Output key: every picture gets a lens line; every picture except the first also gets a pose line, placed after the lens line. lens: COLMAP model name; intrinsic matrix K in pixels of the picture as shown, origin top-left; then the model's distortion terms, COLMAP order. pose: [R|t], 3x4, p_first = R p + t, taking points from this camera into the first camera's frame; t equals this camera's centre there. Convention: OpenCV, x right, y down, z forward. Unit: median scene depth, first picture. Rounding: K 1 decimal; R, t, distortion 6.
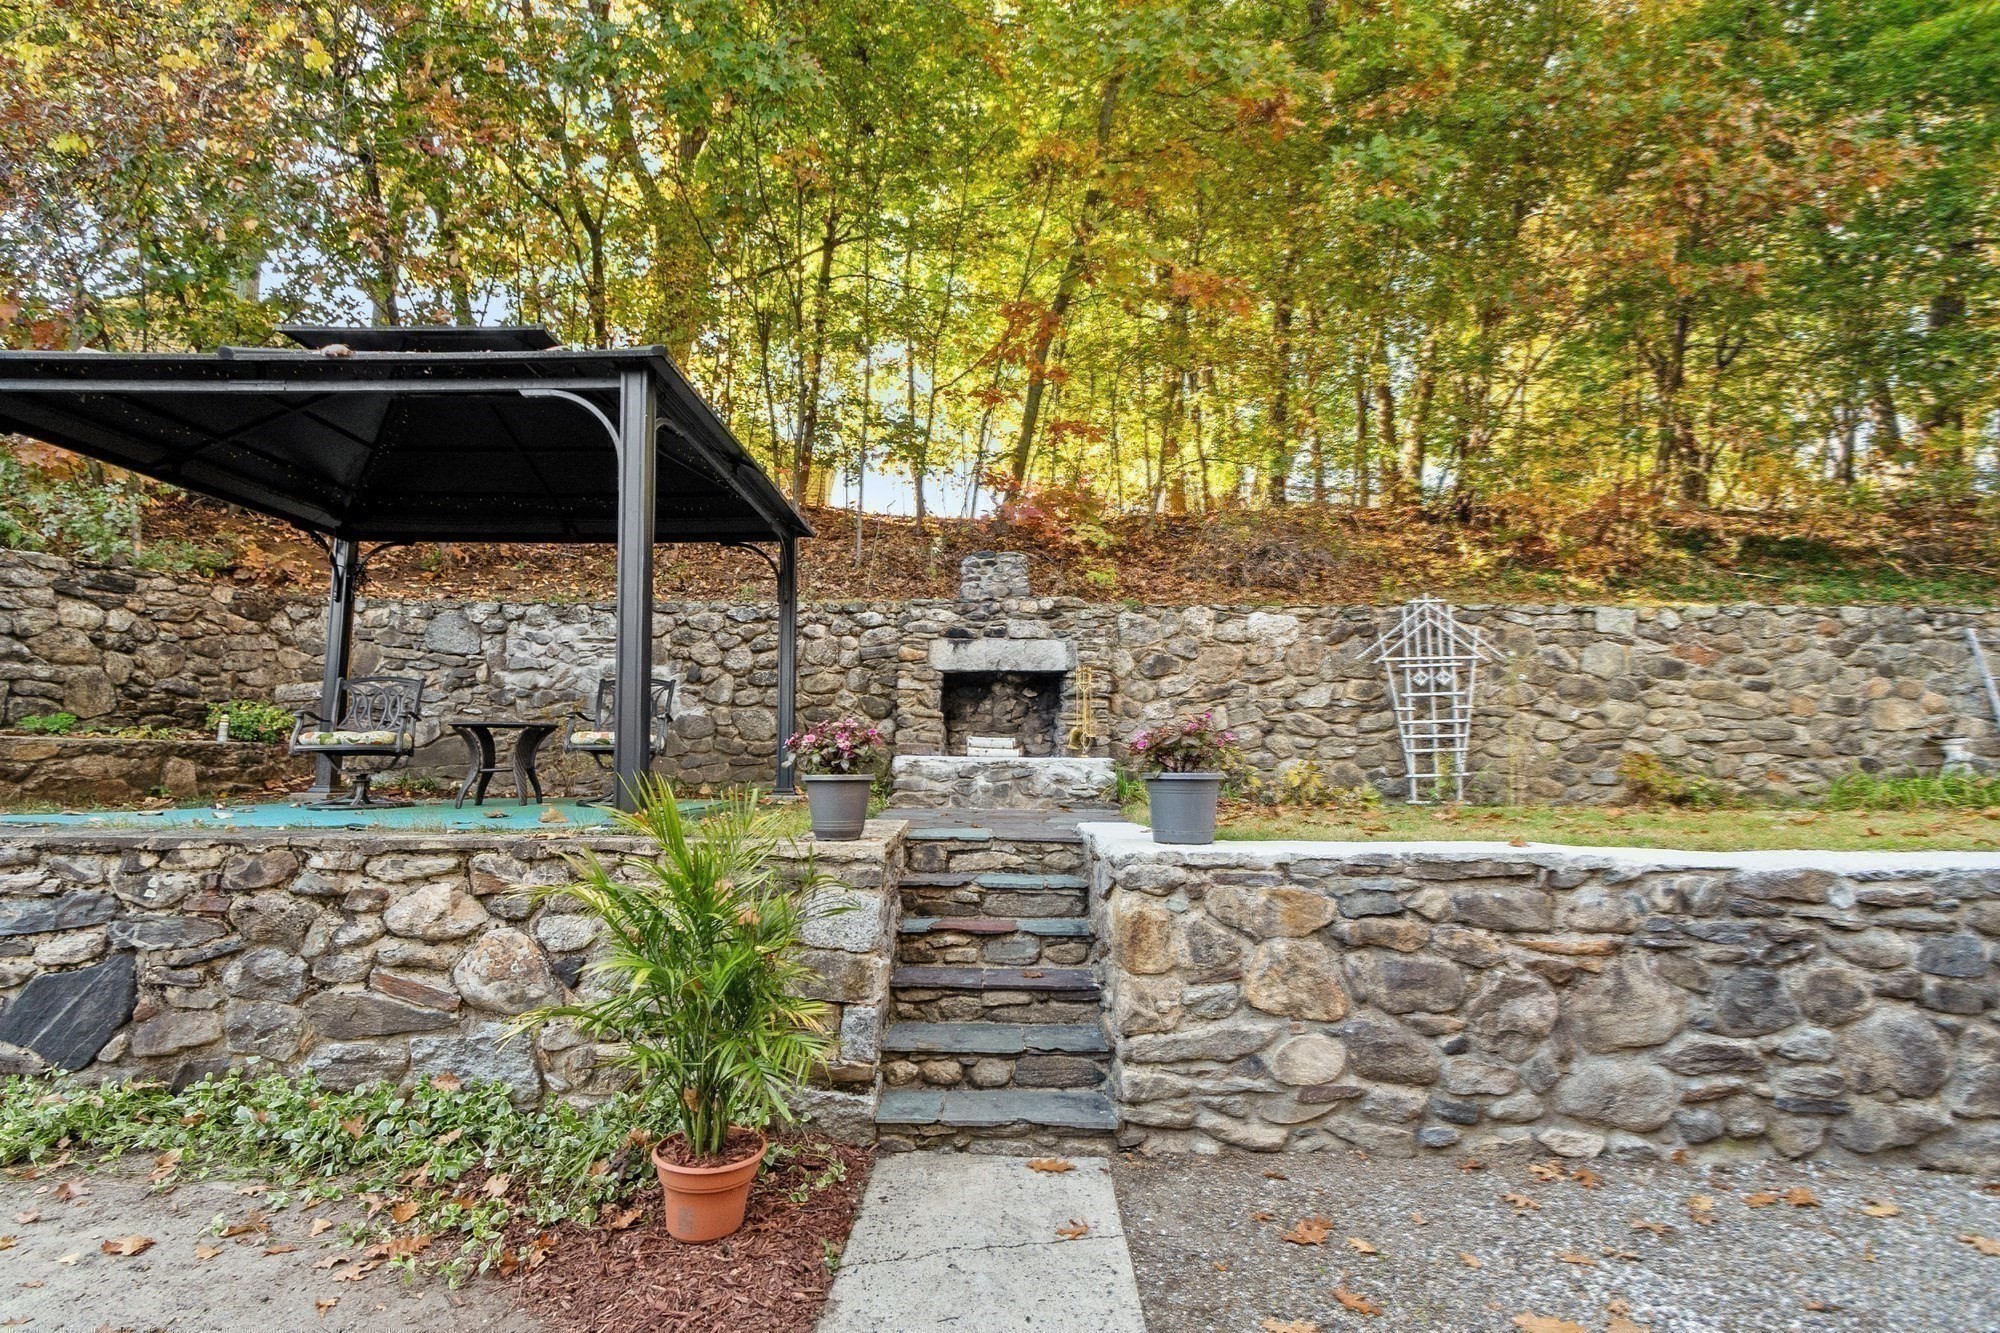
lens RADIAL K [[876.9, 0, 999.3], [0, 876.9, 747.3], [0, 0, 1]] dist [0.002102, -0.000104]
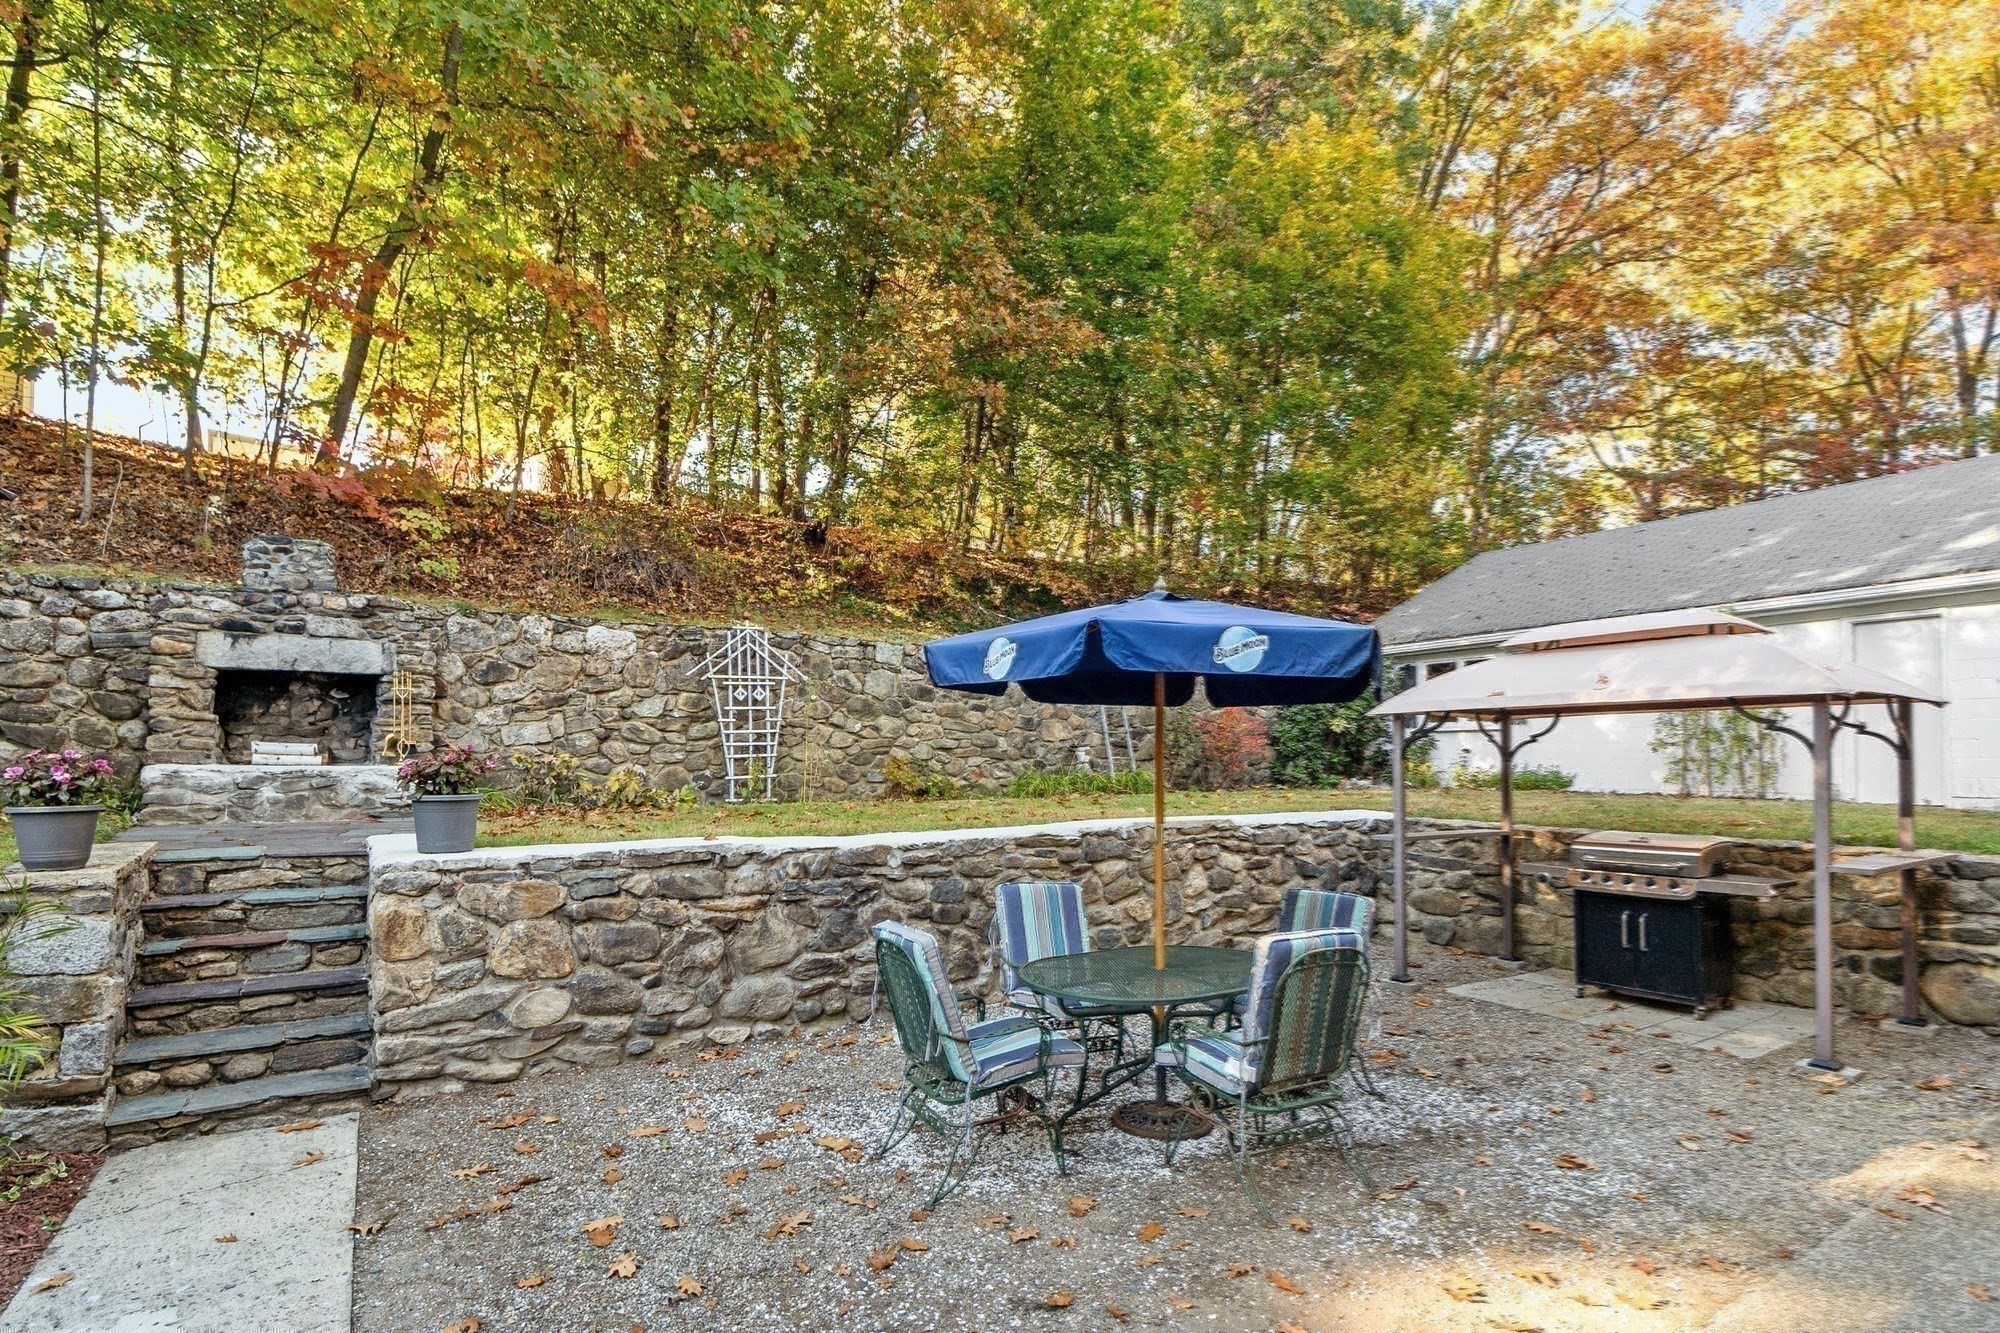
lens RADIAL K [[962.3, 0, 997.8], [0, 962.3, 753.1], [0, 0, 1]] dist [0.006438, -0.001529]
pose [[0.830179, -0.004125, 0.557482, 0.087145], [-0.010015, 0.999701, 0.022313, -0.057669], [-0.557407, -0.024107, 0.829889, -0.471779]]
